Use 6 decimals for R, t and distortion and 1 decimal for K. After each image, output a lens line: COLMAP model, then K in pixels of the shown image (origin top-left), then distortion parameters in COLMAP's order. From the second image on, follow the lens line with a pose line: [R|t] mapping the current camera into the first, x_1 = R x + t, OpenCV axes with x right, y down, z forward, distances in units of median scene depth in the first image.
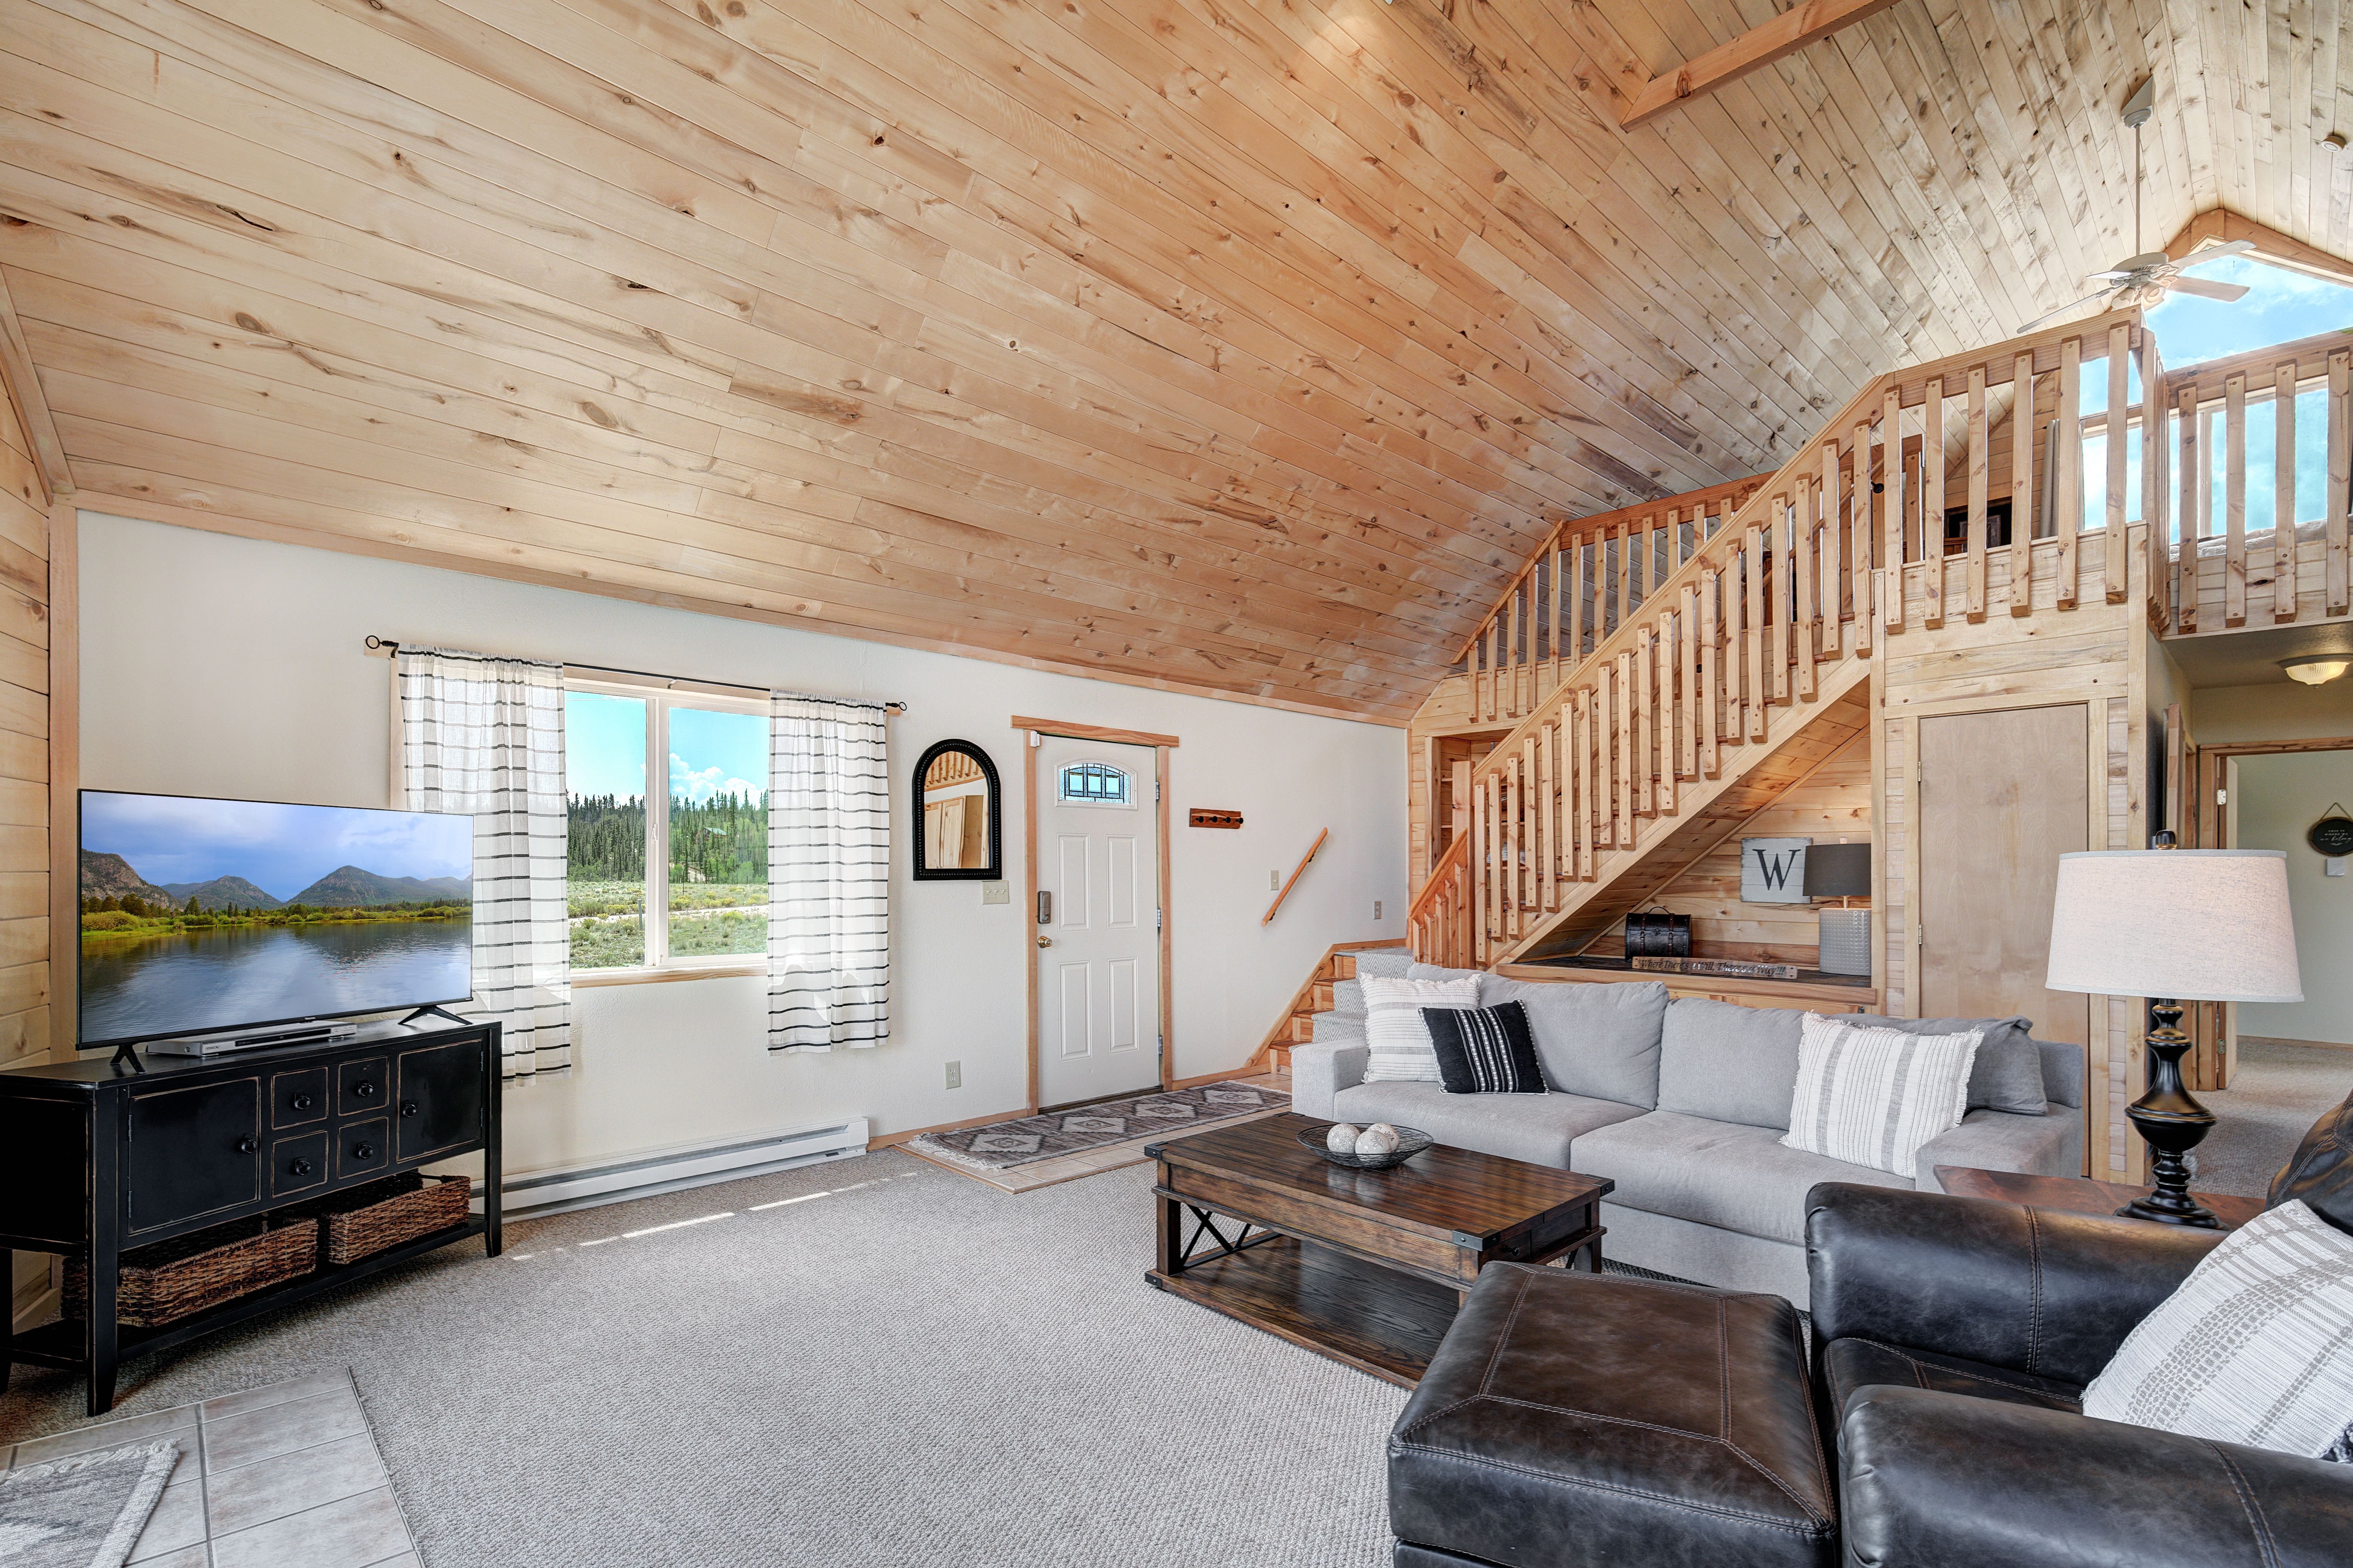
lens RADIAL K [[1079.5, 0, 1184.8], [0, 1079.5, 869.1], [0, 0, 1]] dist [-0.000126, -0.000219]
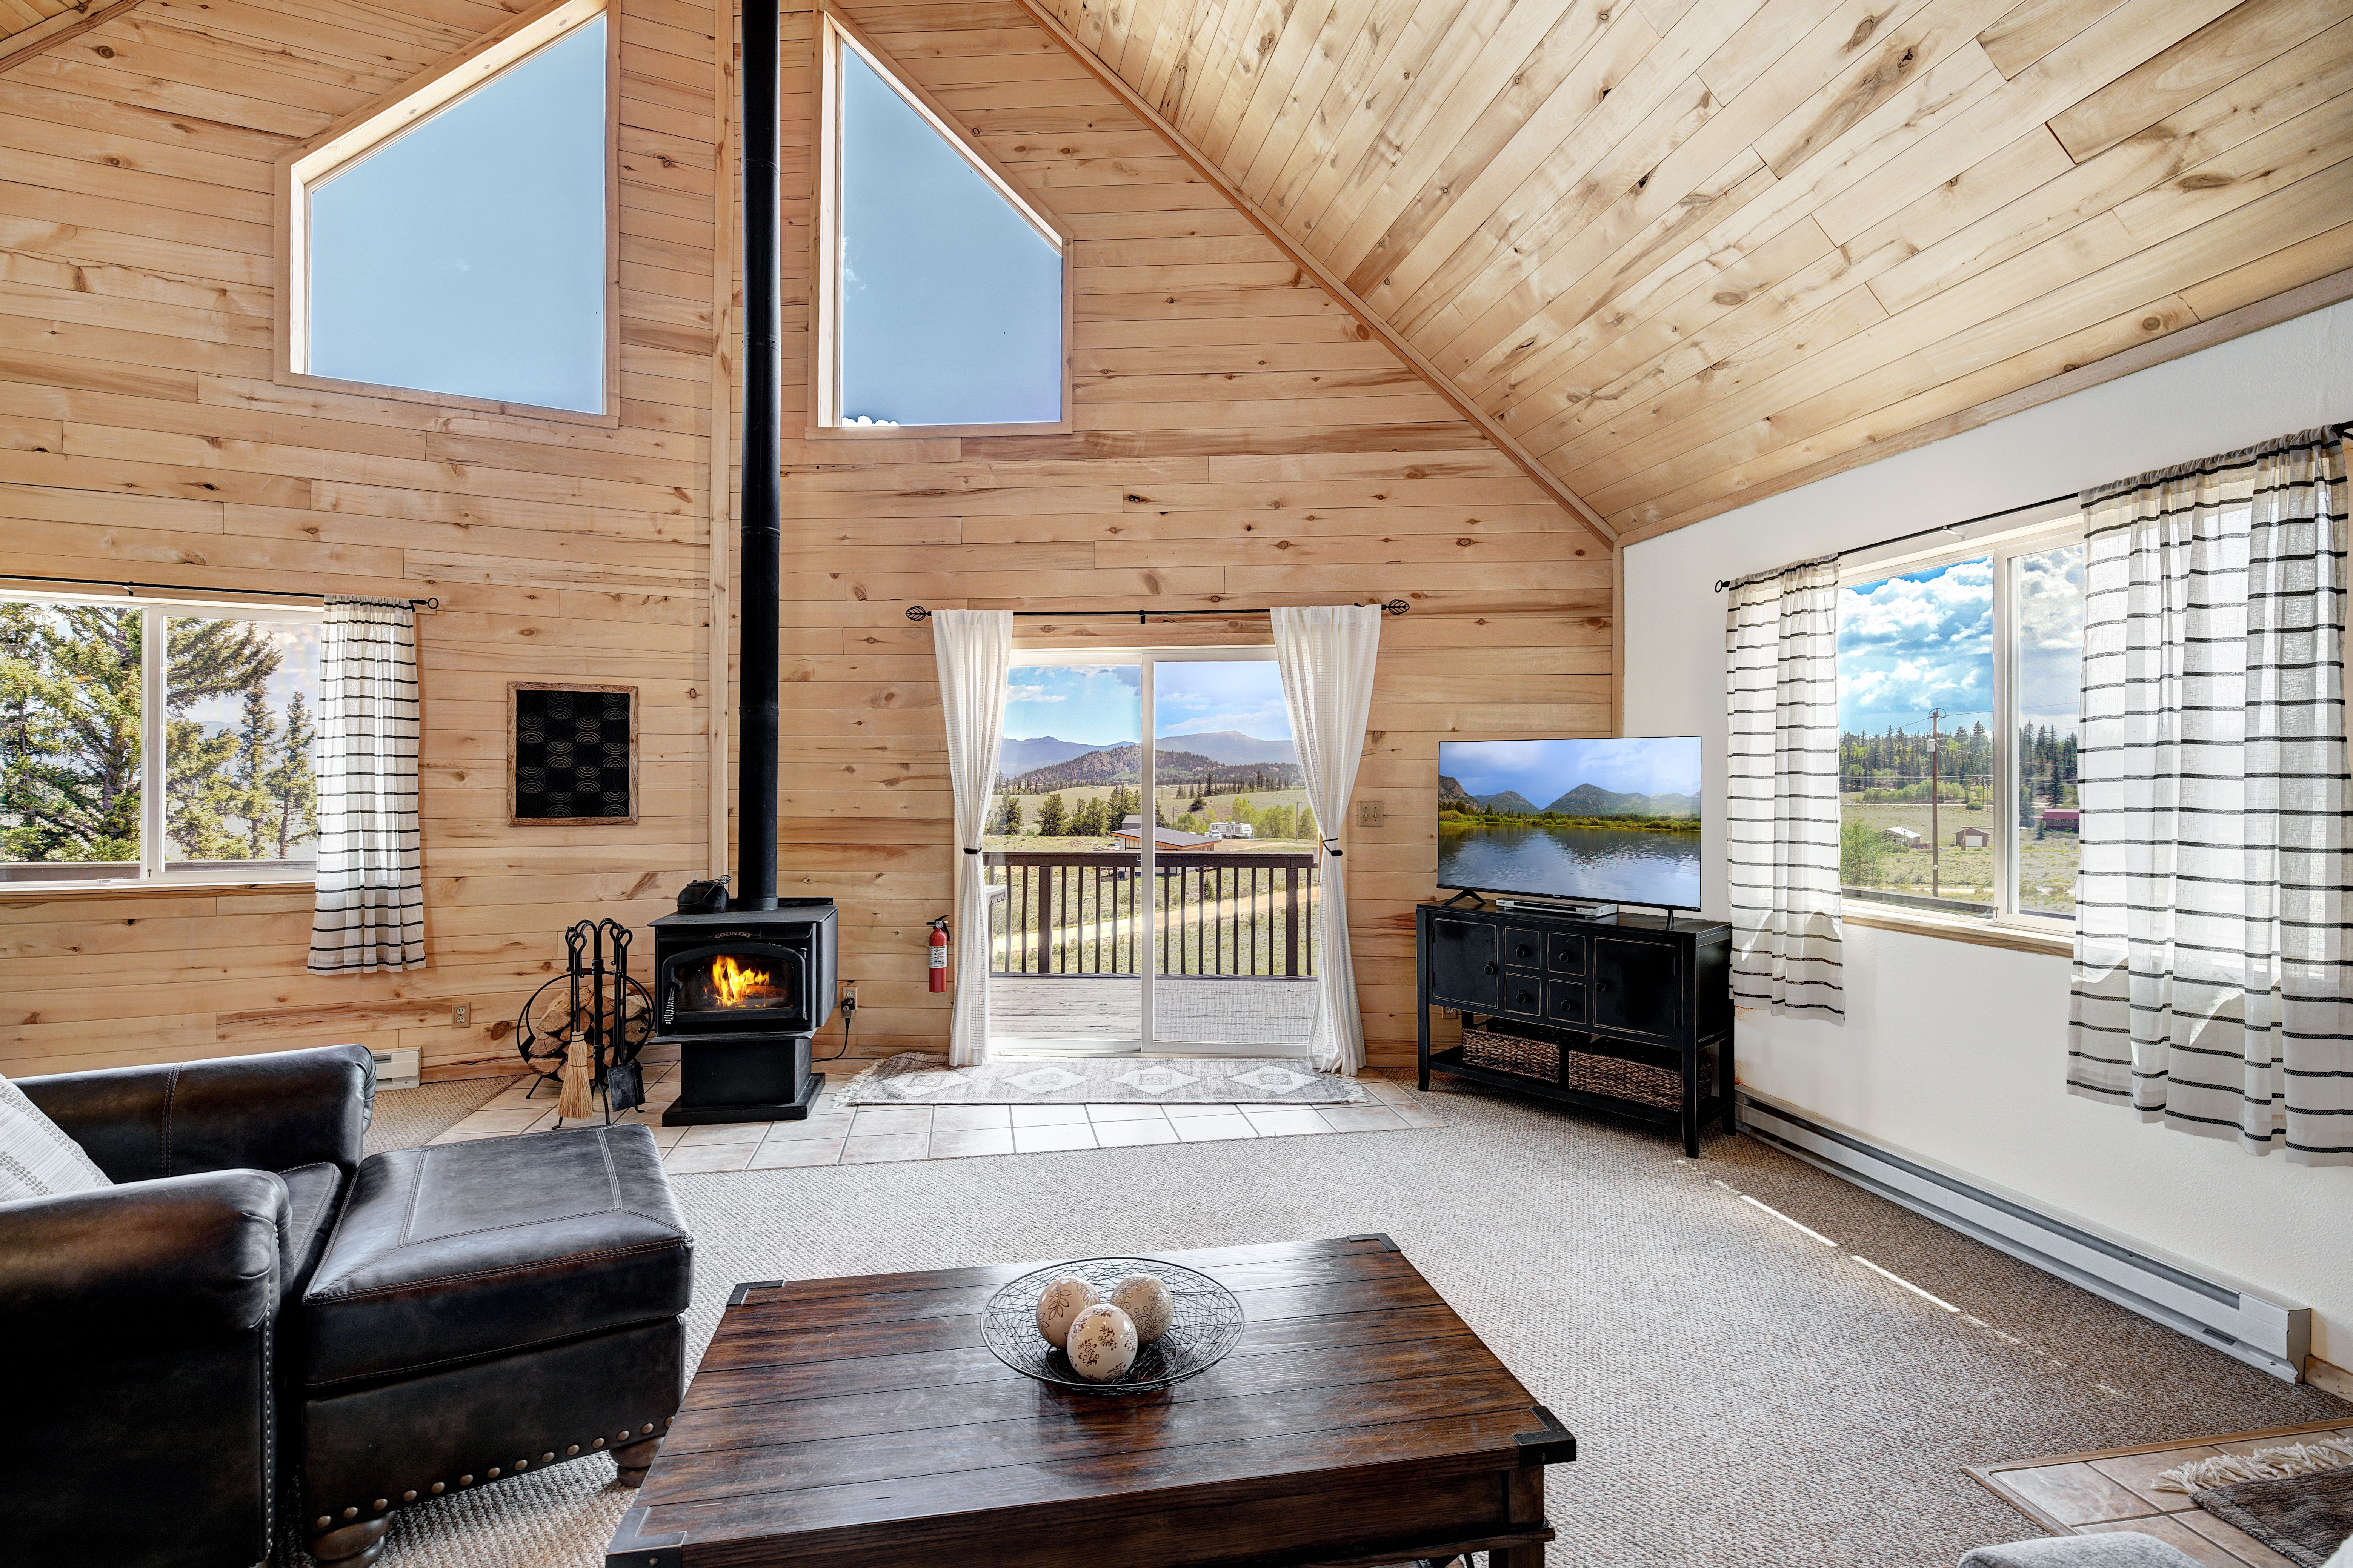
lens RADIAL K [[1088.7, 0, 1187.4], [0, 1088.7, 777.7], [0, 0, 1]] dist [0.001224, -0.000056]
pose [[-0.534404, -0.010033, -0.845170, 0.515892], [-0.004847, 0.999949, -0.008806, 0.002883], [0.845216, -0.000610, -0.534425, 1.153631]]
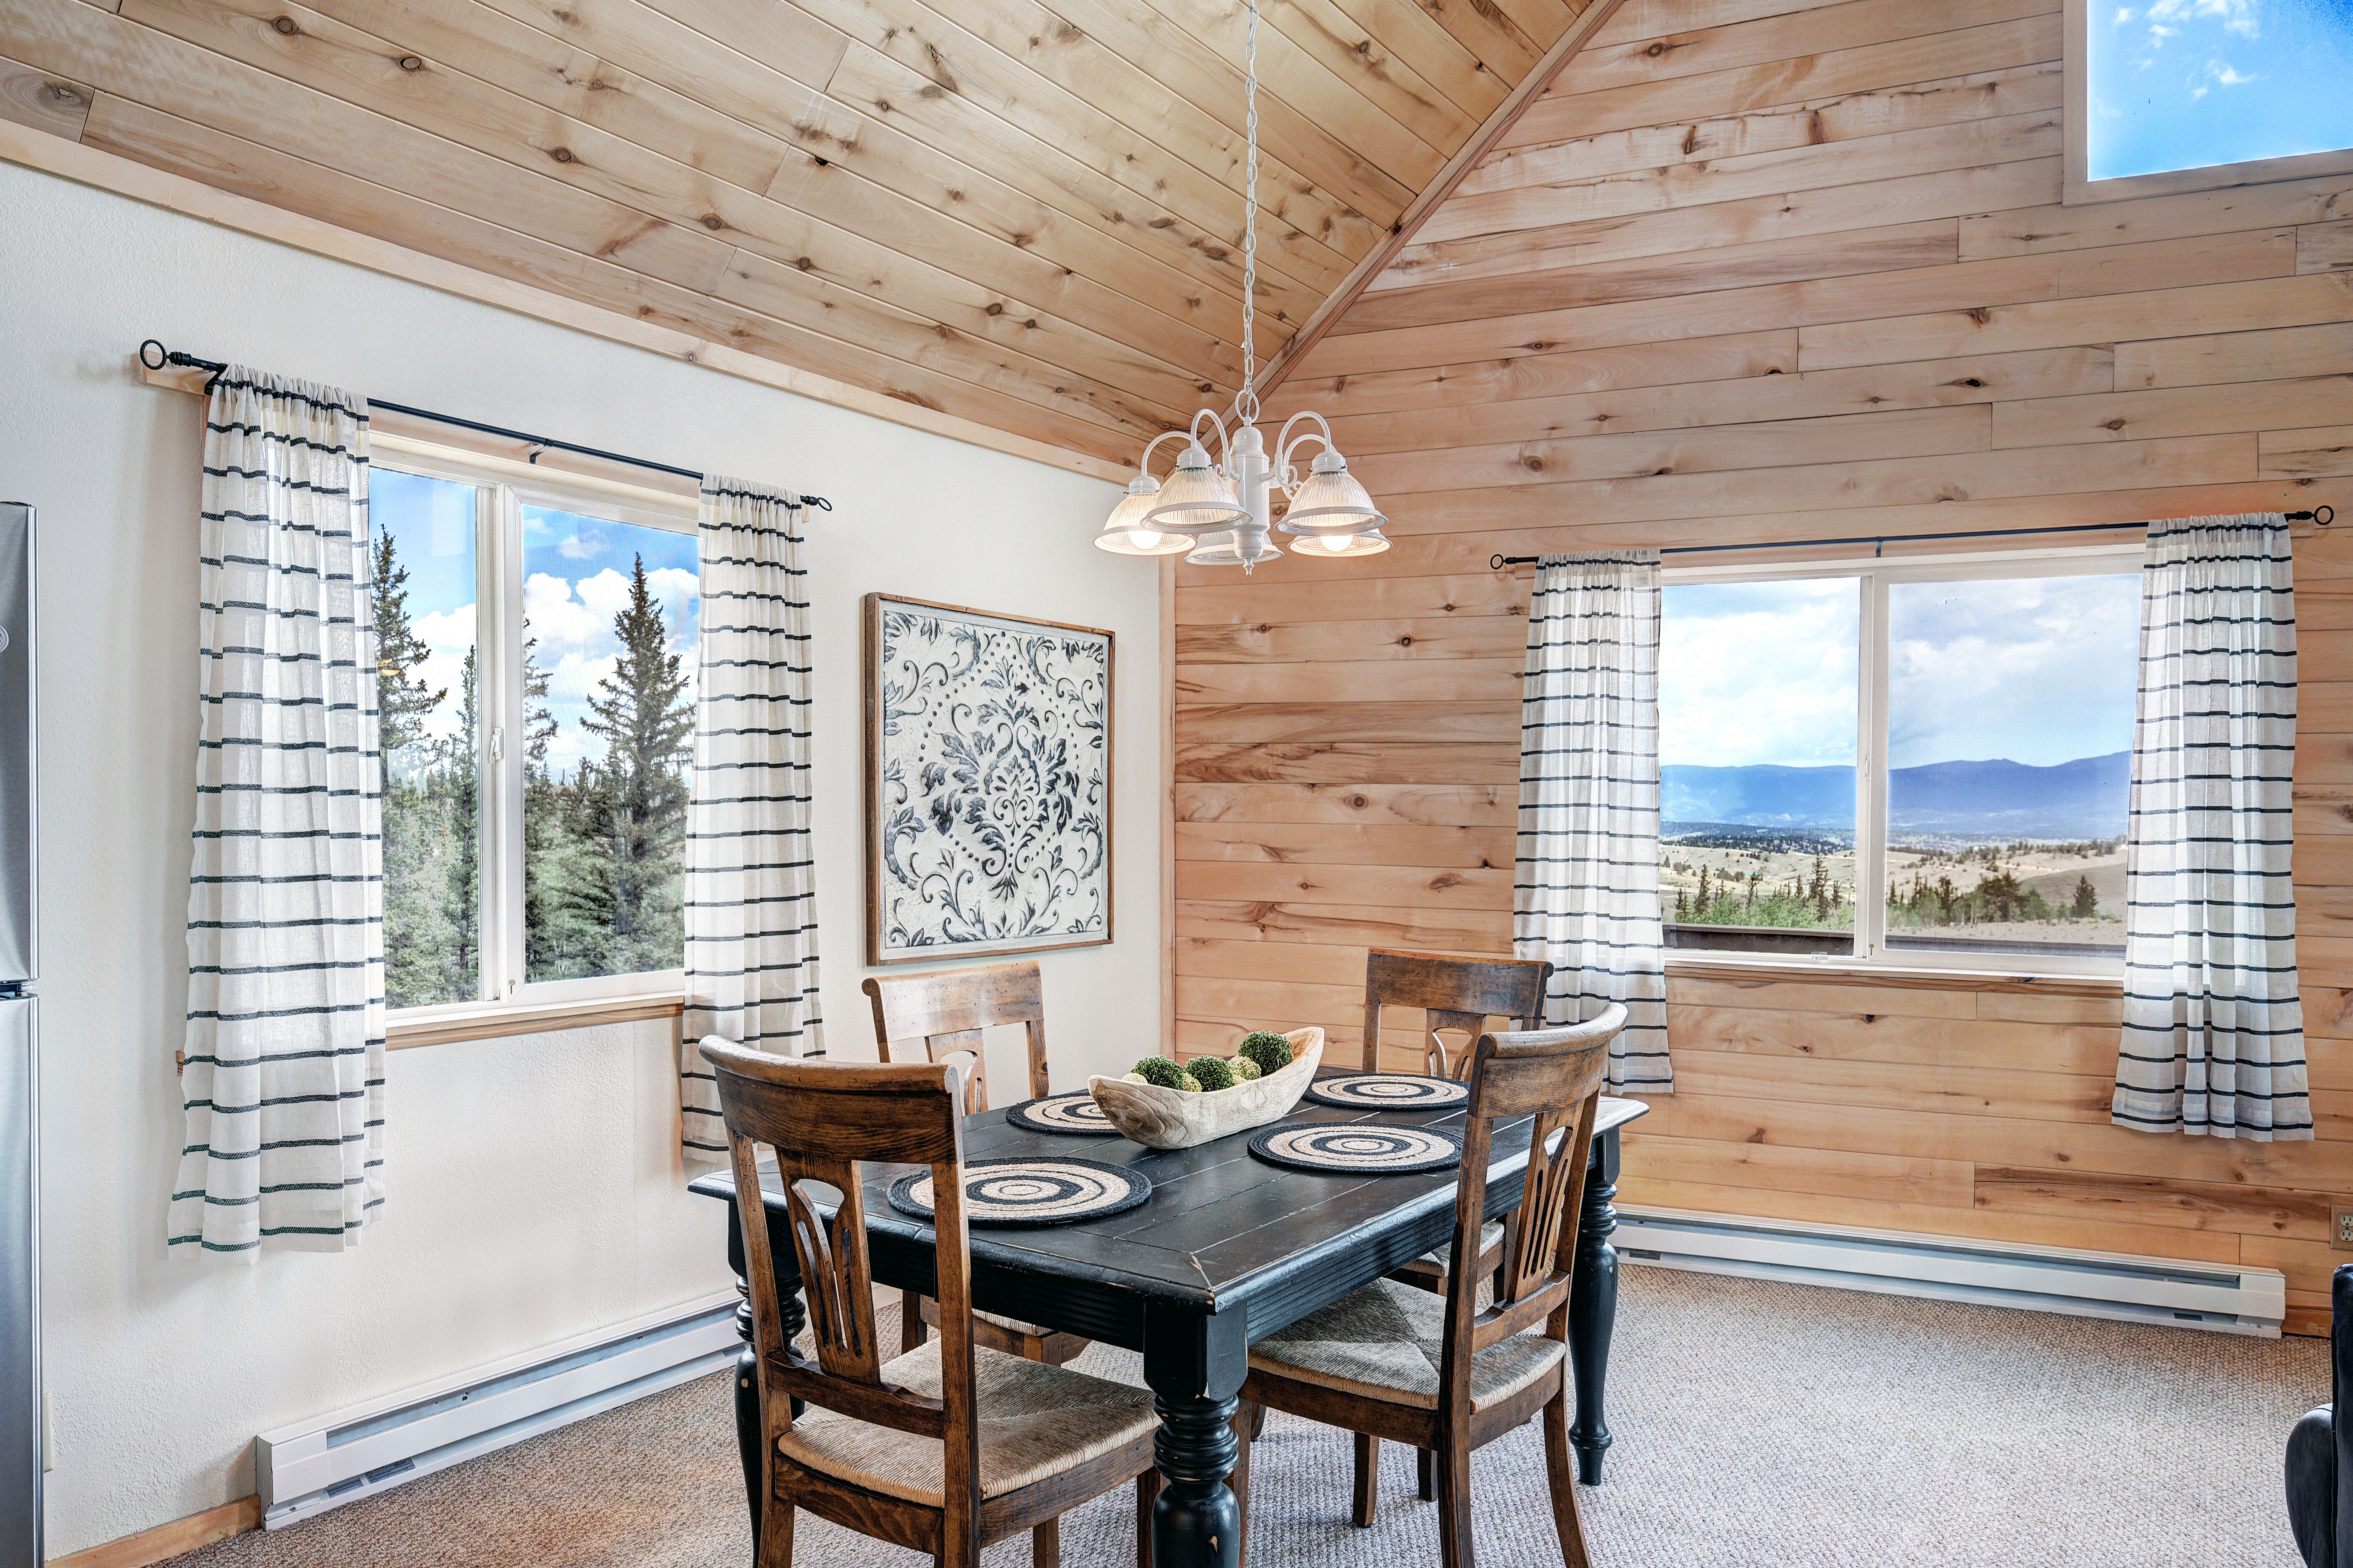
lens RADIAL K [[1485.3, 0, 1177.5], [0, 1485.3, 827.4], [0, 0, 1]] dist [-0.000547, -0.001518]
pose [[-0.984928, -0.011624, -0.172576, 0.847506], [-0.012572, 0.999911, 0.004405, 0.009186], [0.172509, 0.006509, -0.984986, 0.589874]]
